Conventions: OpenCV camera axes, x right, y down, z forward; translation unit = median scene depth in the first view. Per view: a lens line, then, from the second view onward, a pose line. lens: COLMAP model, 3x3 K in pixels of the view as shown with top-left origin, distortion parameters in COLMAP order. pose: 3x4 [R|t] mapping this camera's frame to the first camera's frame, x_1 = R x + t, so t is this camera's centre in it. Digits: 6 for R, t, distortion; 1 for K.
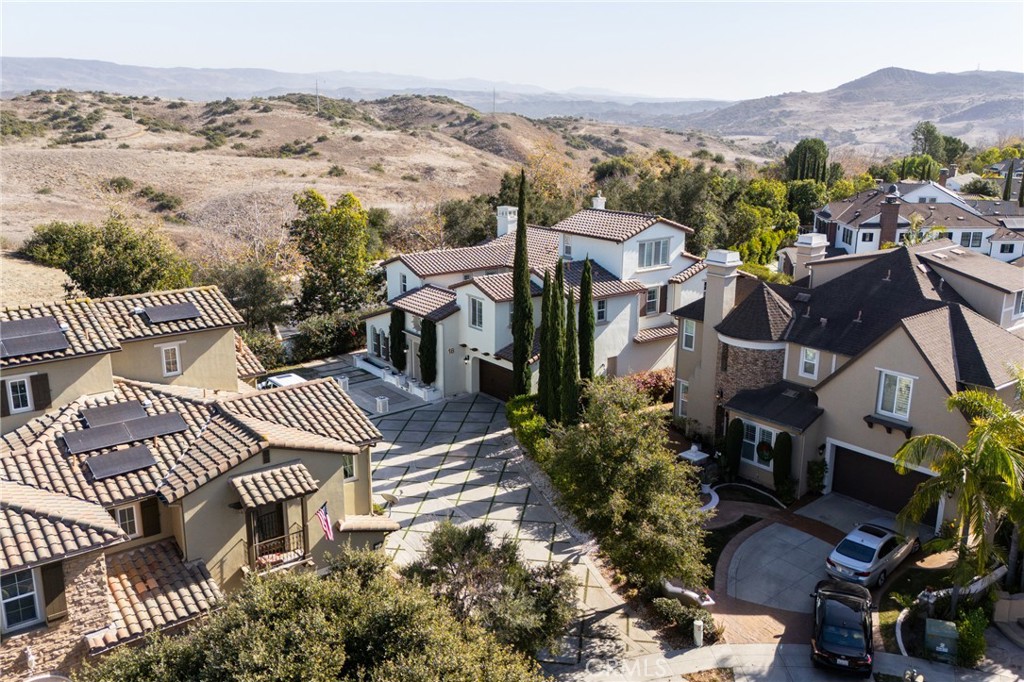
lens RADIAL K [[882.6, 0, 511.5], [0, 882.6, 361.8], [0, 0, 1]] dist [0.118299, -0.004426]
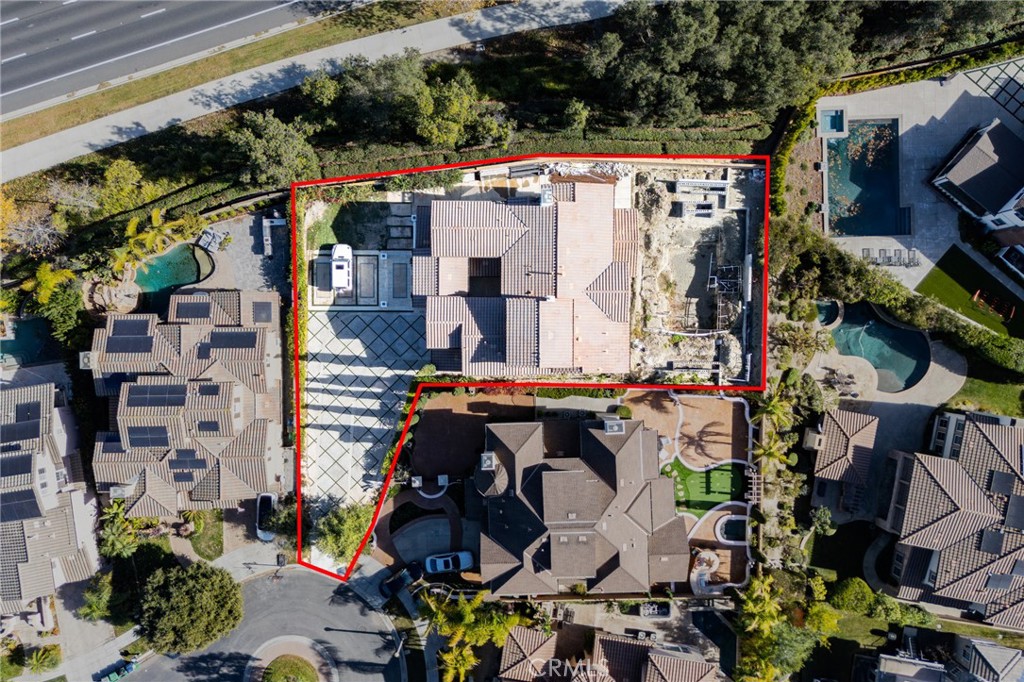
lens RADIAL K [[886.3, 0, 524.0], [0, 886.3, 346.9], [0, 0, 1]] dist [0.086616, -0.080249]
pose [[0.791877, 0.610643, 0.006779, 0.126908], [-0.174223, 0.215264, 0.960889, -1.837830], [0.585301, -0.762087, 0.276850, 0.650811]]
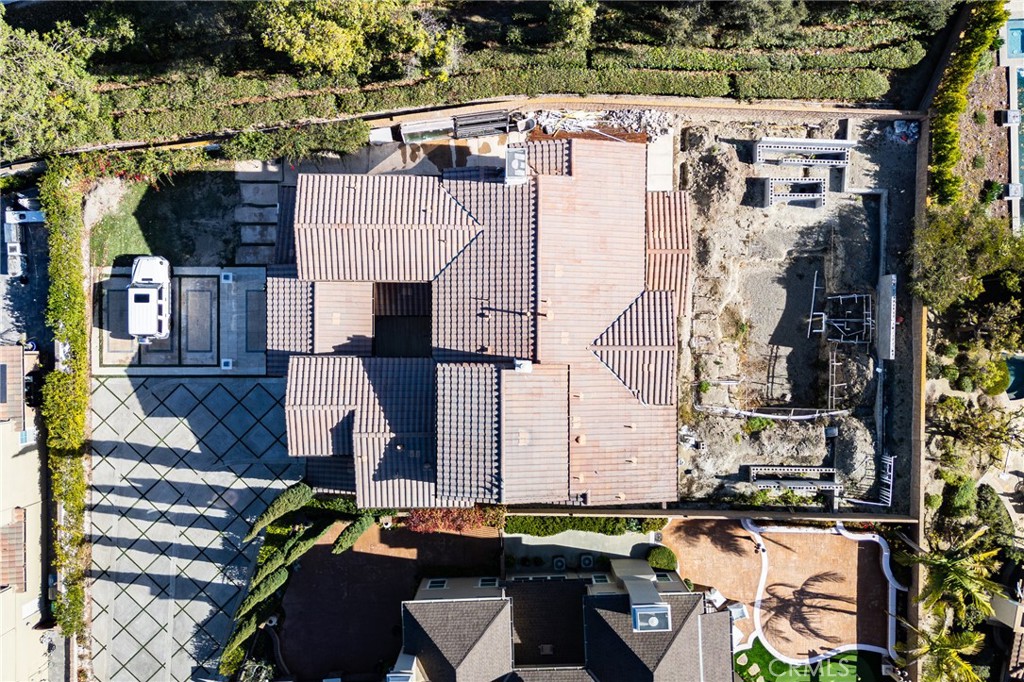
lens RADIAL K [[886.3, 0, 521.1], [0, 886.3, 342.7], [0, 0, 1]] dist [0.086616, -0.080249]
pose [[0.792505, 0.609860, -0.002570, 0.108948], [-0.168798, 0.223396, 0.960001, -1.049977], [0.586040, -0.760371, 0.279986, 1.002169]]
